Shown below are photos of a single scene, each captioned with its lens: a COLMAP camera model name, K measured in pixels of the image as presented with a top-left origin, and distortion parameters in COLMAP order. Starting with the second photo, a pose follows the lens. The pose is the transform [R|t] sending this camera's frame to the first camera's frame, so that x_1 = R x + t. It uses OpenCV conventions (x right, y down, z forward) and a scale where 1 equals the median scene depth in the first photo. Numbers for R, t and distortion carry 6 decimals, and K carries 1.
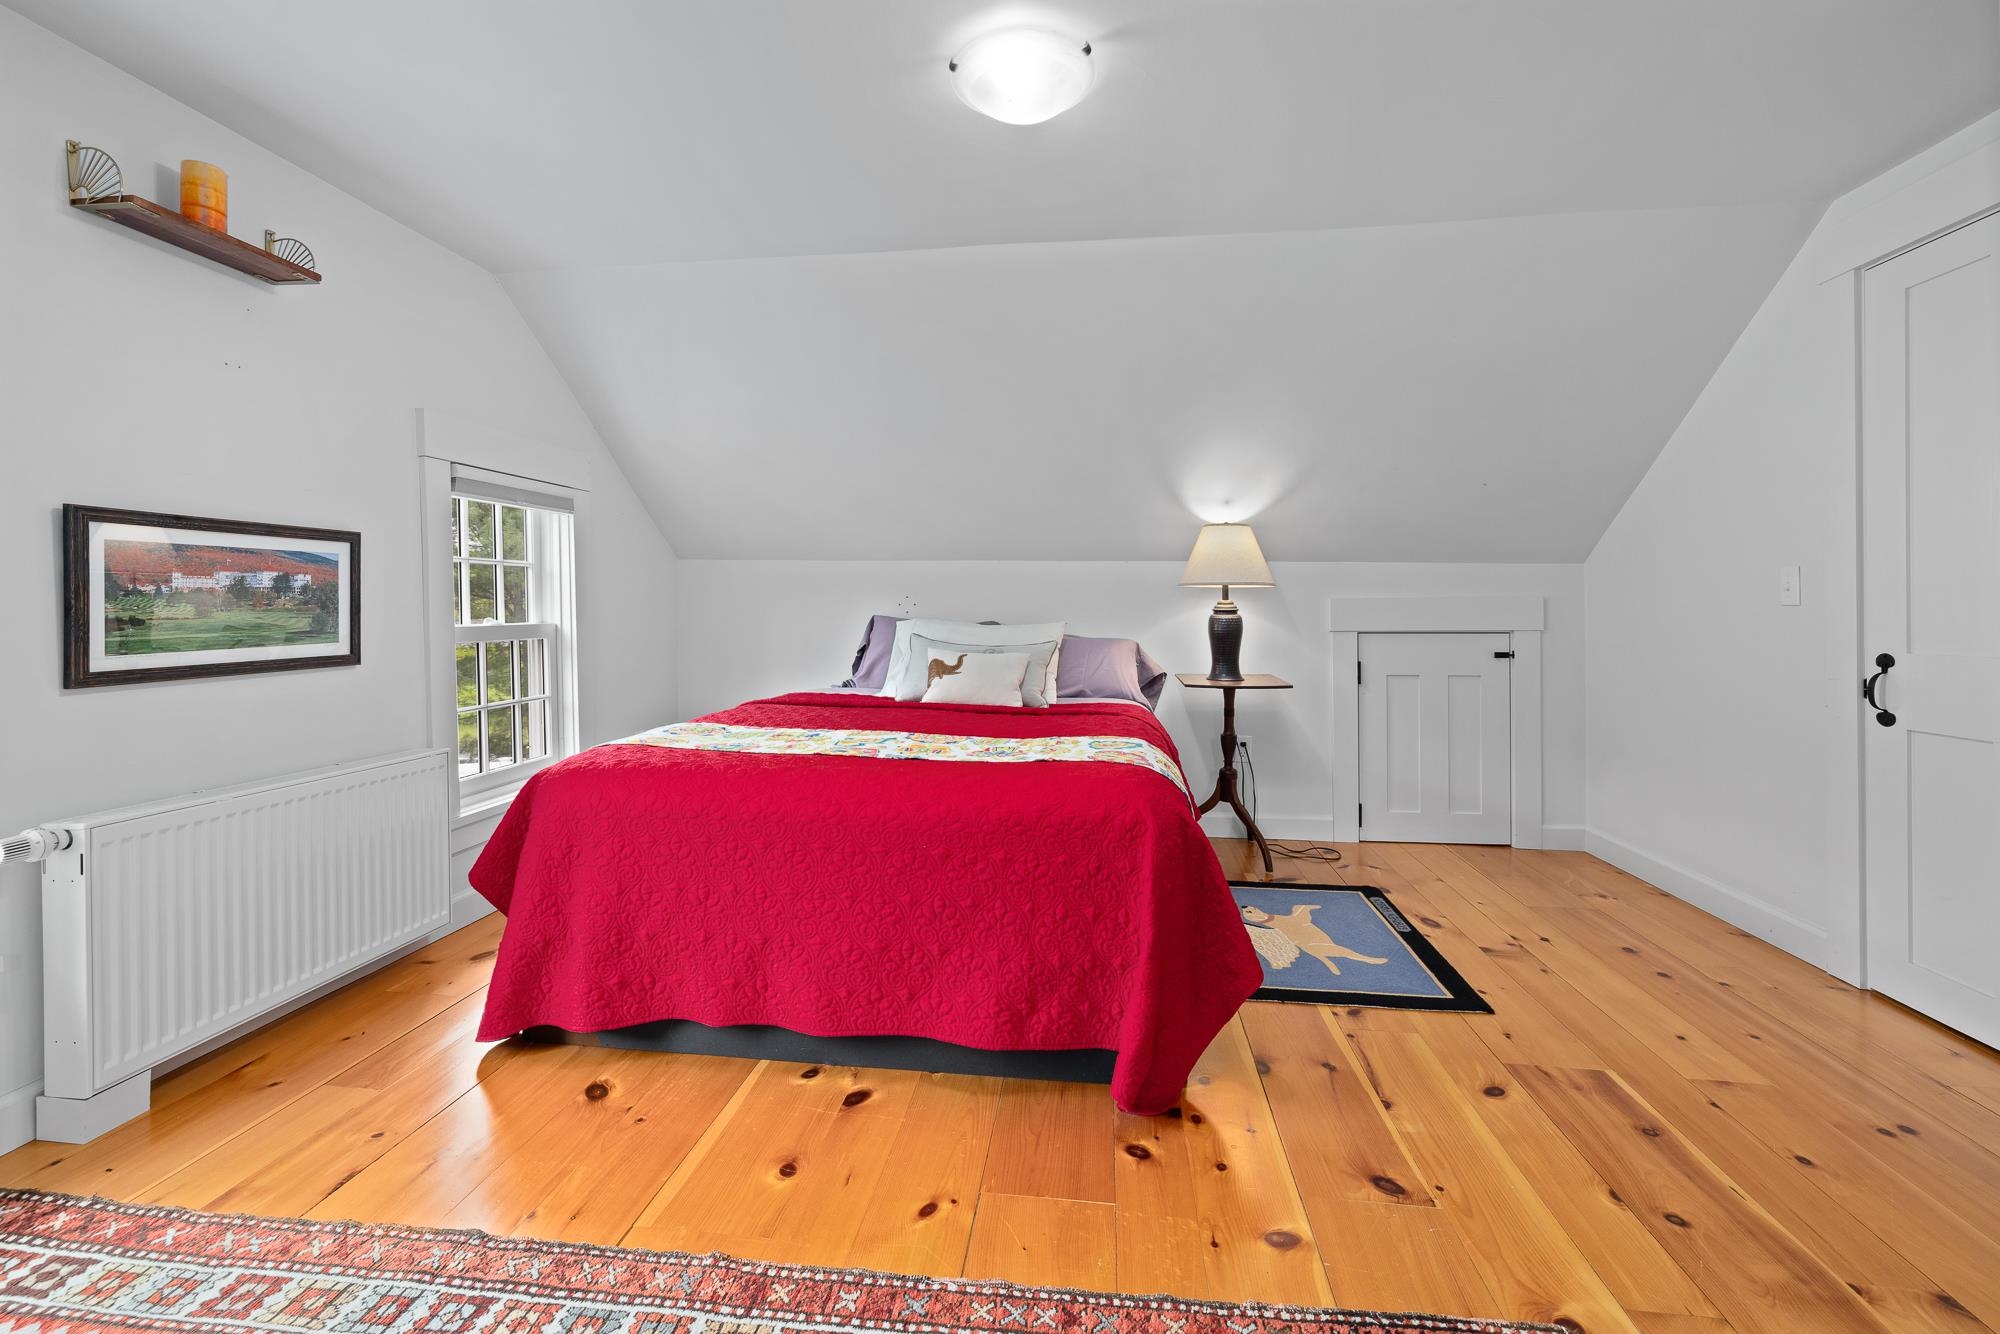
lens RADIAL K [[843.3, 0, 991.4], [0, 843.3, 608.9], [0, 0, 1]] dist [0.002386, 0.000131]
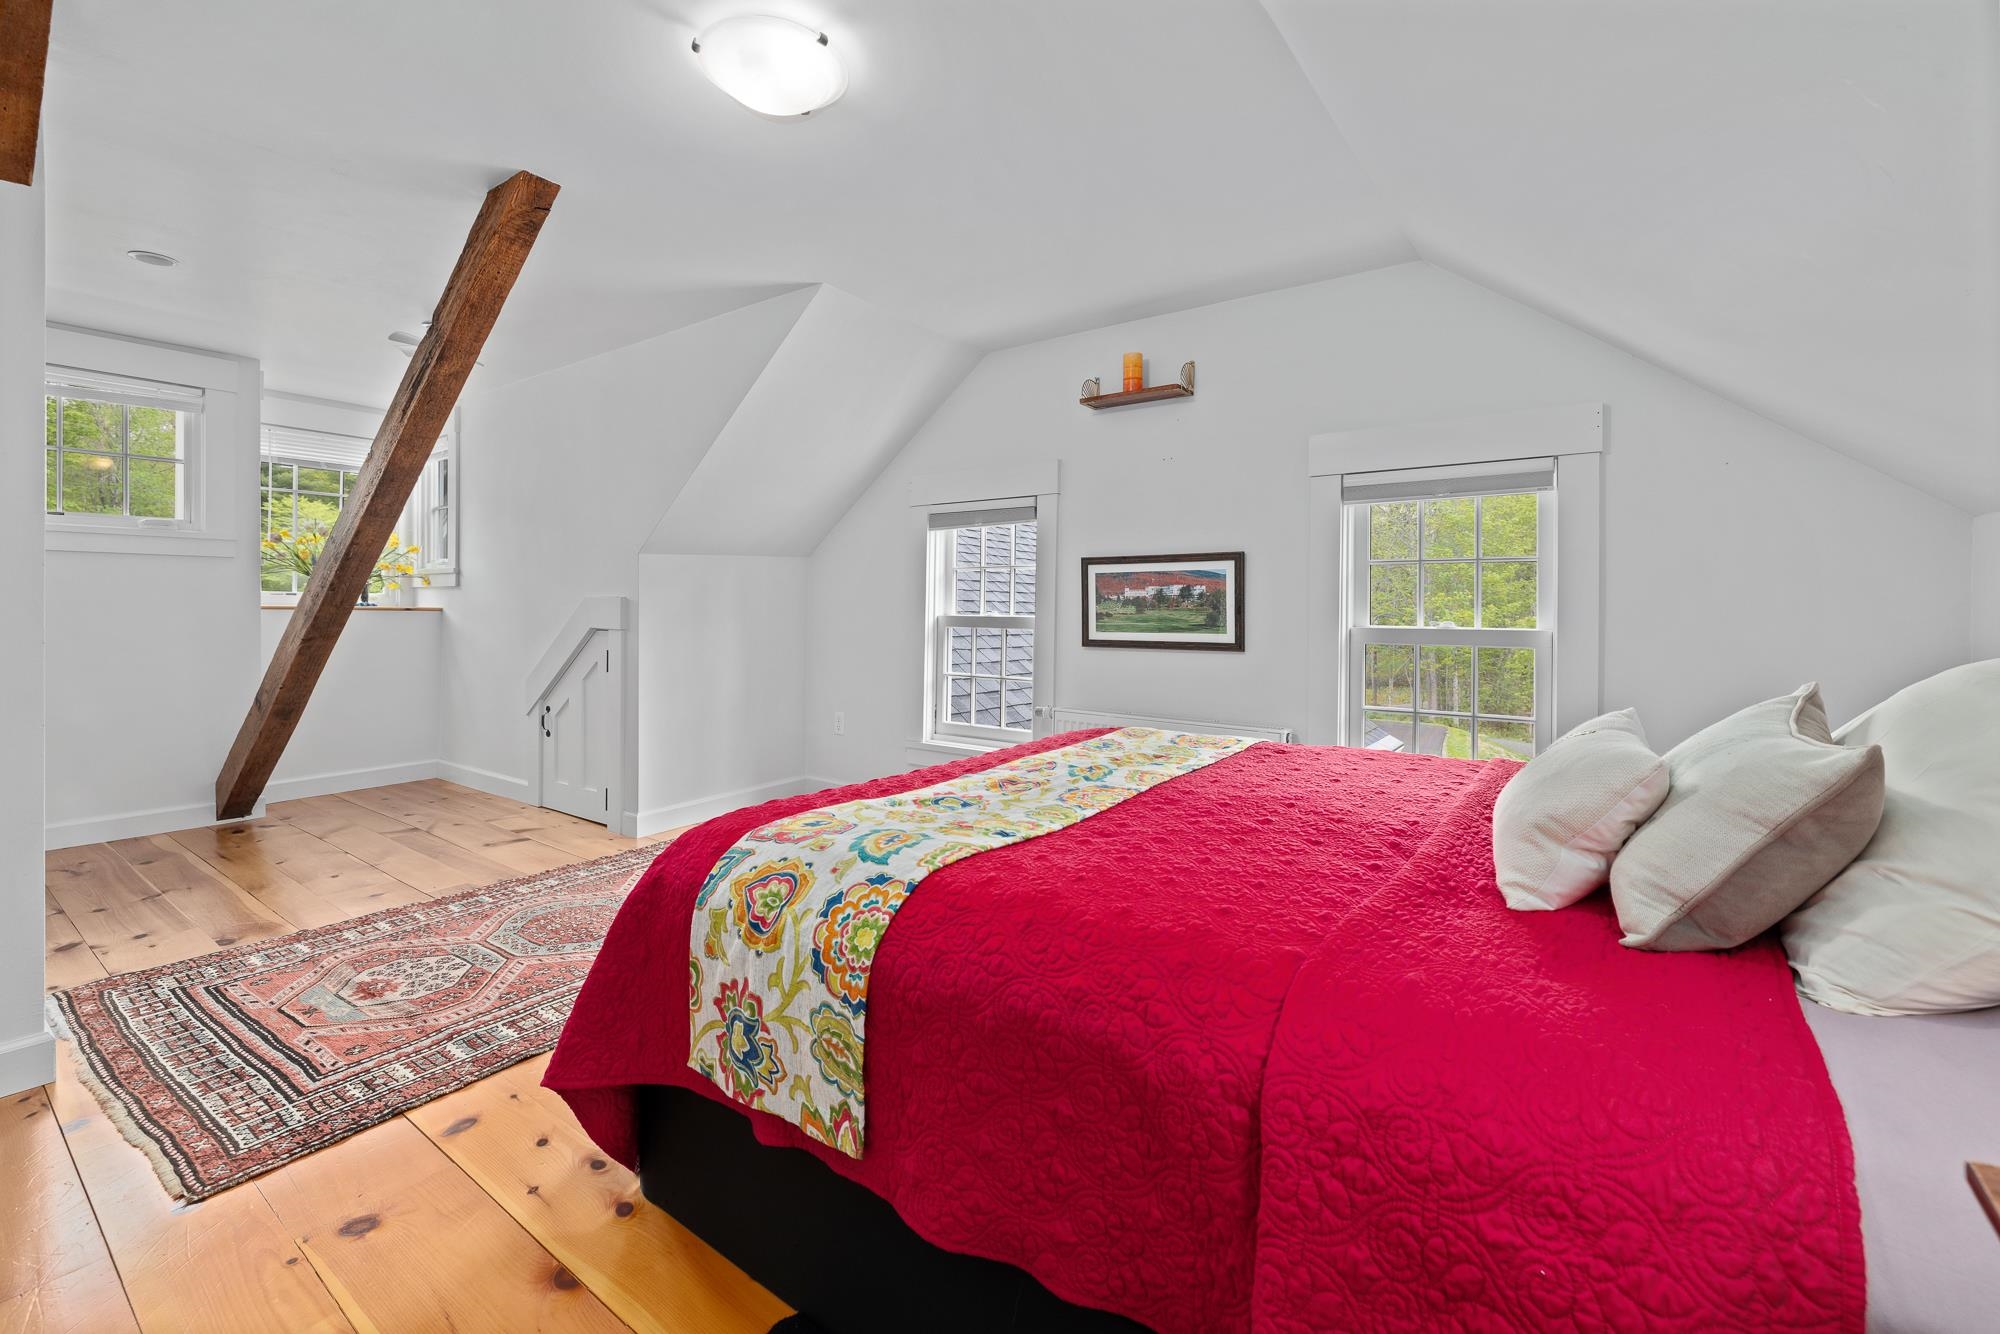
lens RADIAL K [[843.3, 0, 988.0], [0, 843.3, 605.1], [0, 0, 1]] dist [0.002386, 0.000131]
pose [[-0.468244, 0.002200, -0.883597, 0.677205], [-0.005447, 0.999971, 0.005376, -0.013551], [0.883583, 0.007330, -0.468218, 1.420587]]
